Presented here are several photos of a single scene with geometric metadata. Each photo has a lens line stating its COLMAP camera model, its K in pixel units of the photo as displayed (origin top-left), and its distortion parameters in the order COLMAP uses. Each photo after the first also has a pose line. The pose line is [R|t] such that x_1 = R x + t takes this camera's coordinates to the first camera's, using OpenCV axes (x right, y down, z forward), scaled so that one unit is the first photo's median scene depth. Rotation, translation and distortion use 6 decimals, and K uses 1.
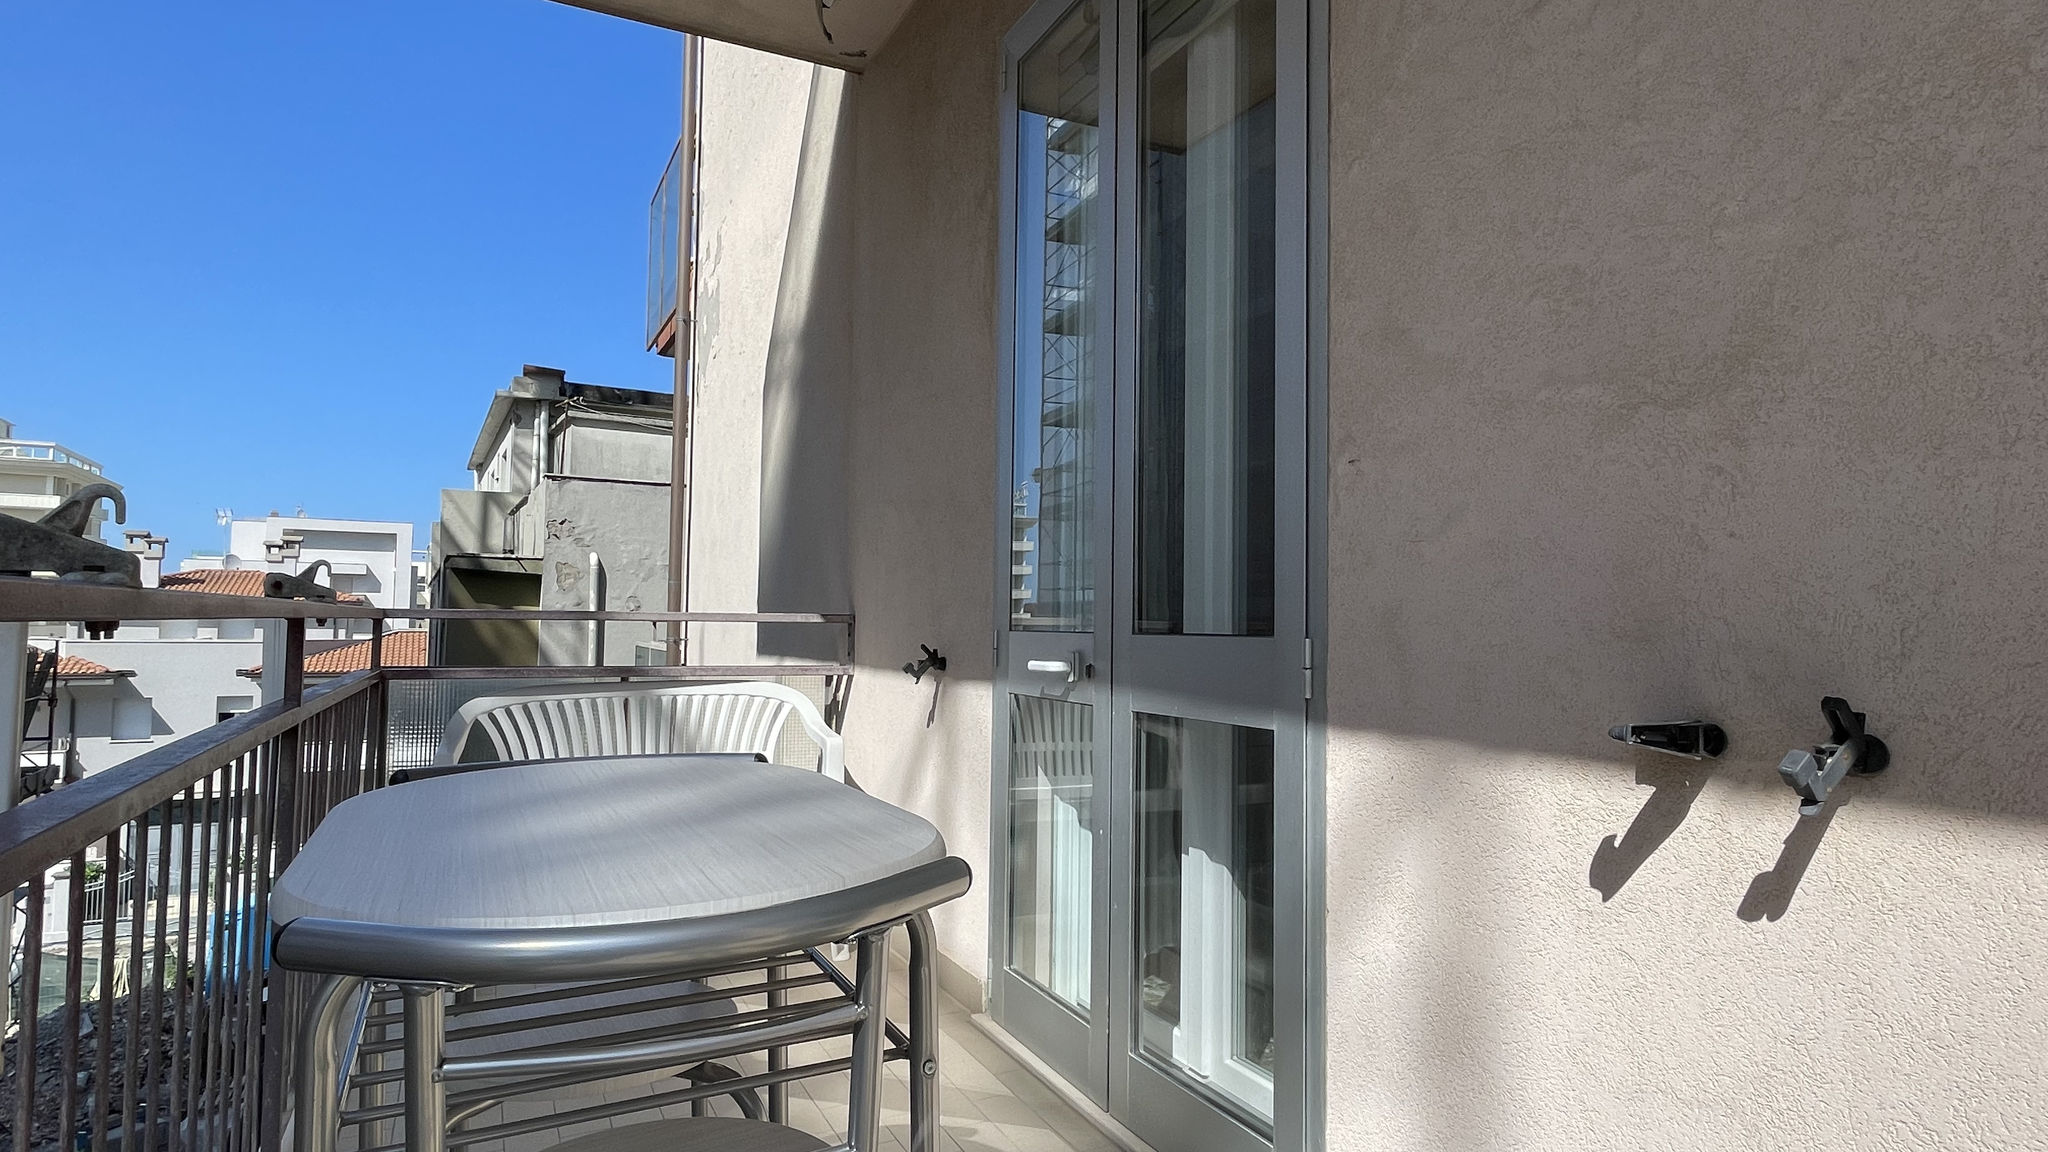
lens RADIAL K [[1098.2, 0, 1019.1], [0, 1098.2, 572.2], [0, 0, 1]] dist [-0.001634, -0.001262]
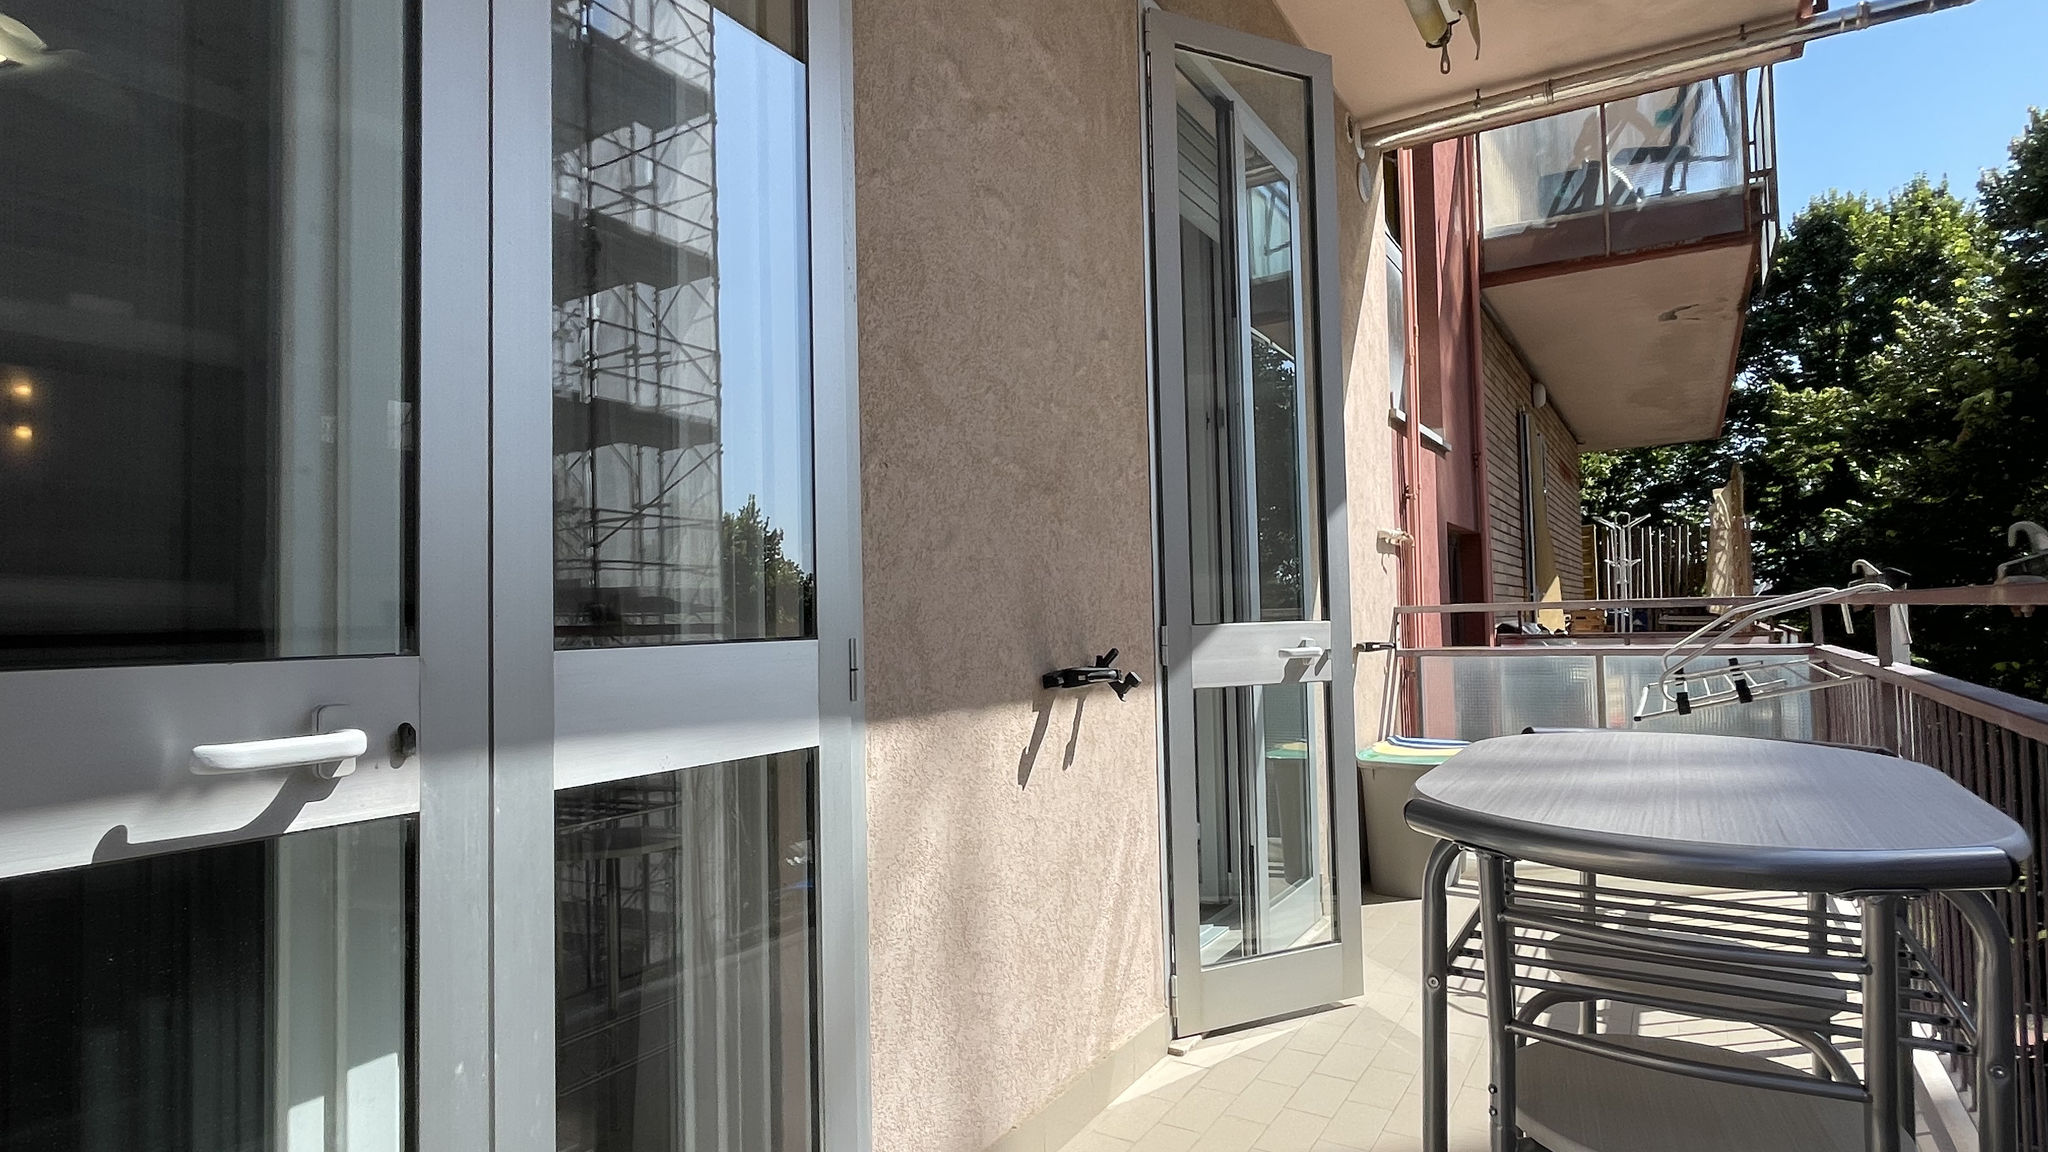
lens RADIAL K [[1110.8, 0, 1001.6], [0, 1110.8, 572.7], [0, 0, 1]] dist [-0.003490, 0.000398]
pose [[-0.526012, 0.033291, 0.849825, -0.839914], [-0.025044, 0.998194, -0.054605, 0.073115], [-0.850108, -0.050006, -0.524229, 1.896749]]
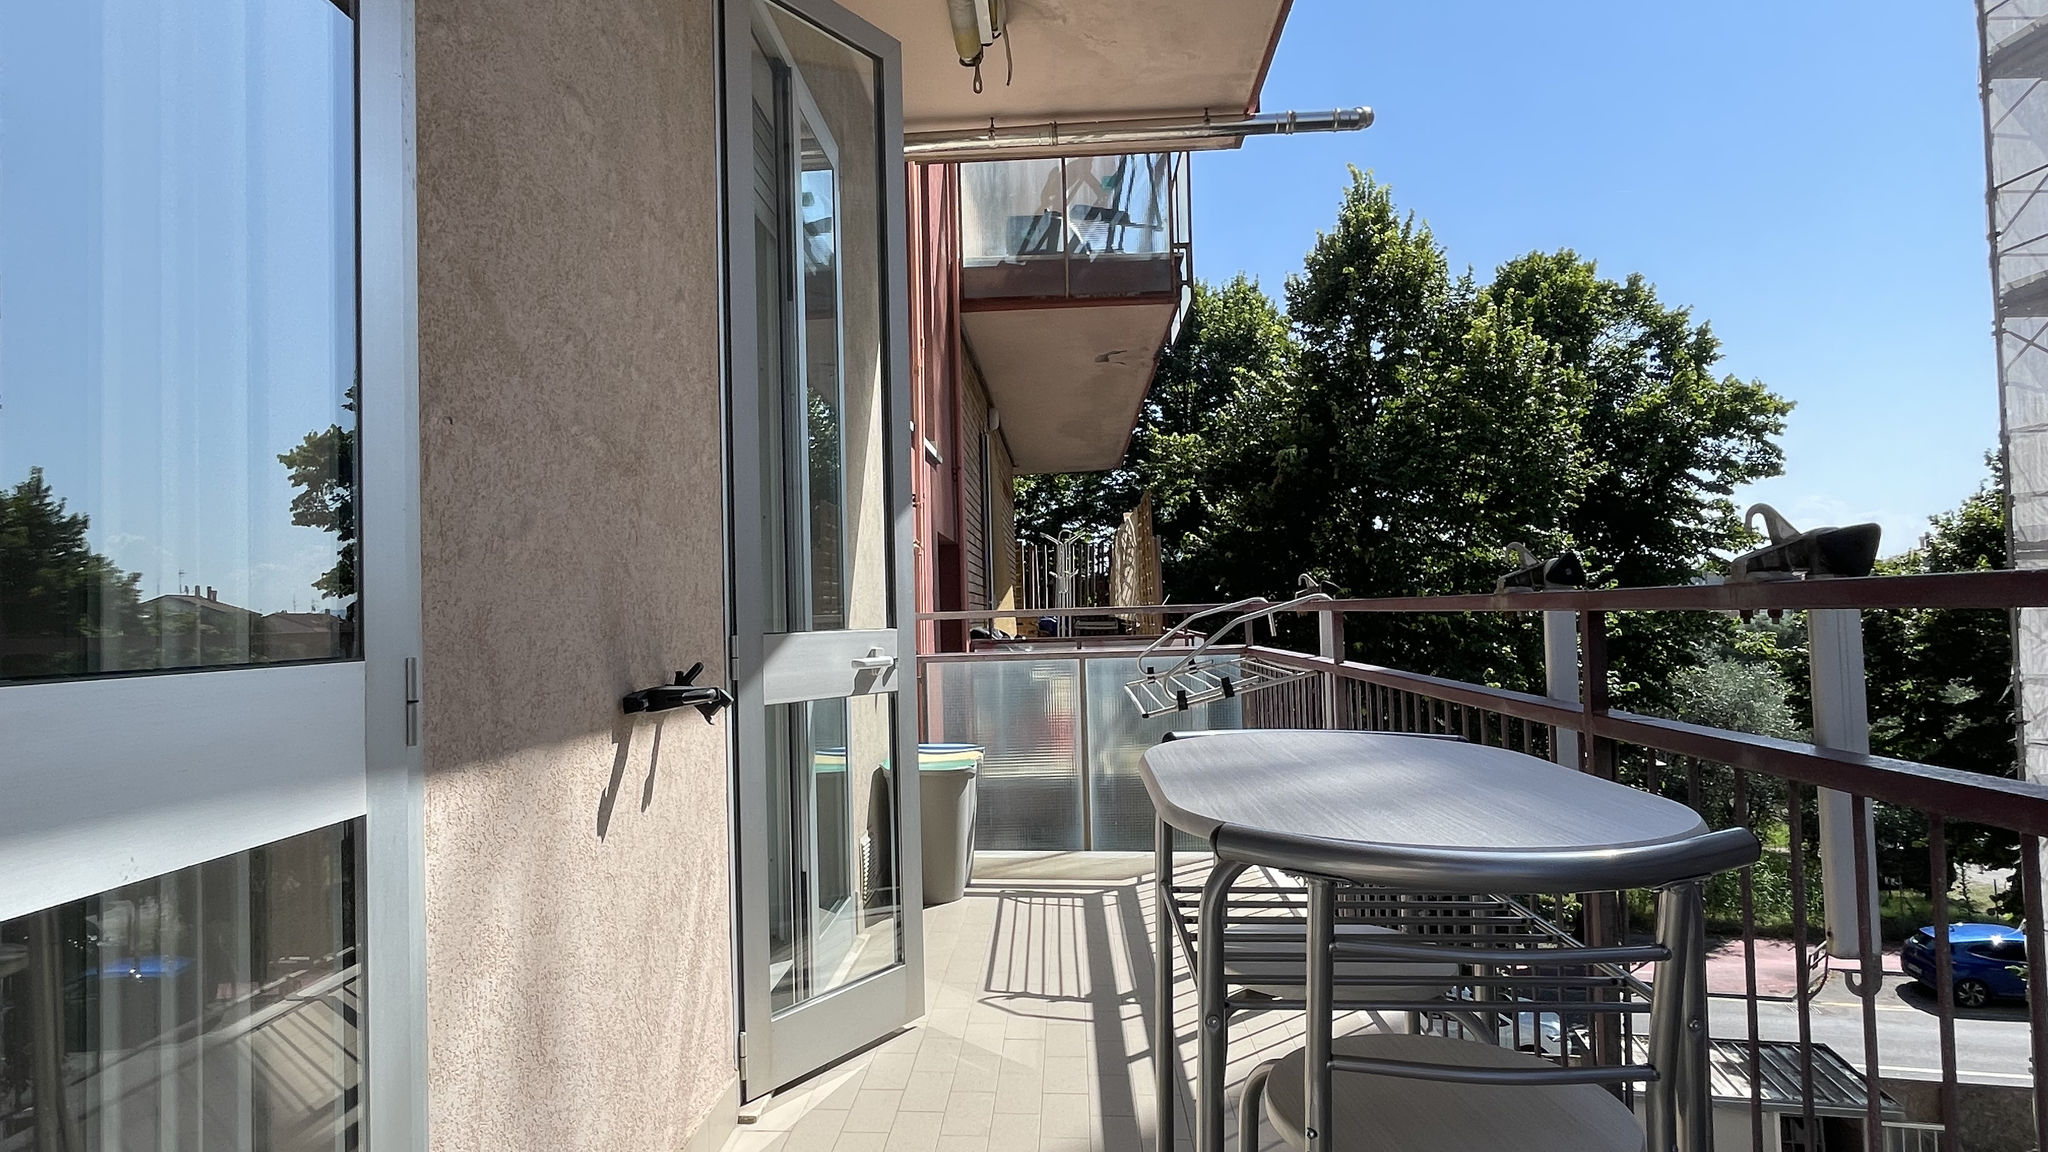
lens RADIAL K [[1110.8, 0, 1001.6], [0, 1110.8, 572.7], [0, 0, 1]] dist [-0.003490, 0.000398]
pose [[-0.874132, 0.027220, 0.484924, -0.518752], [-0.008120, 0.997470, -0.070626, 0.073763], [-0.485620, -0.065674, -0.871700, 1.931563]]
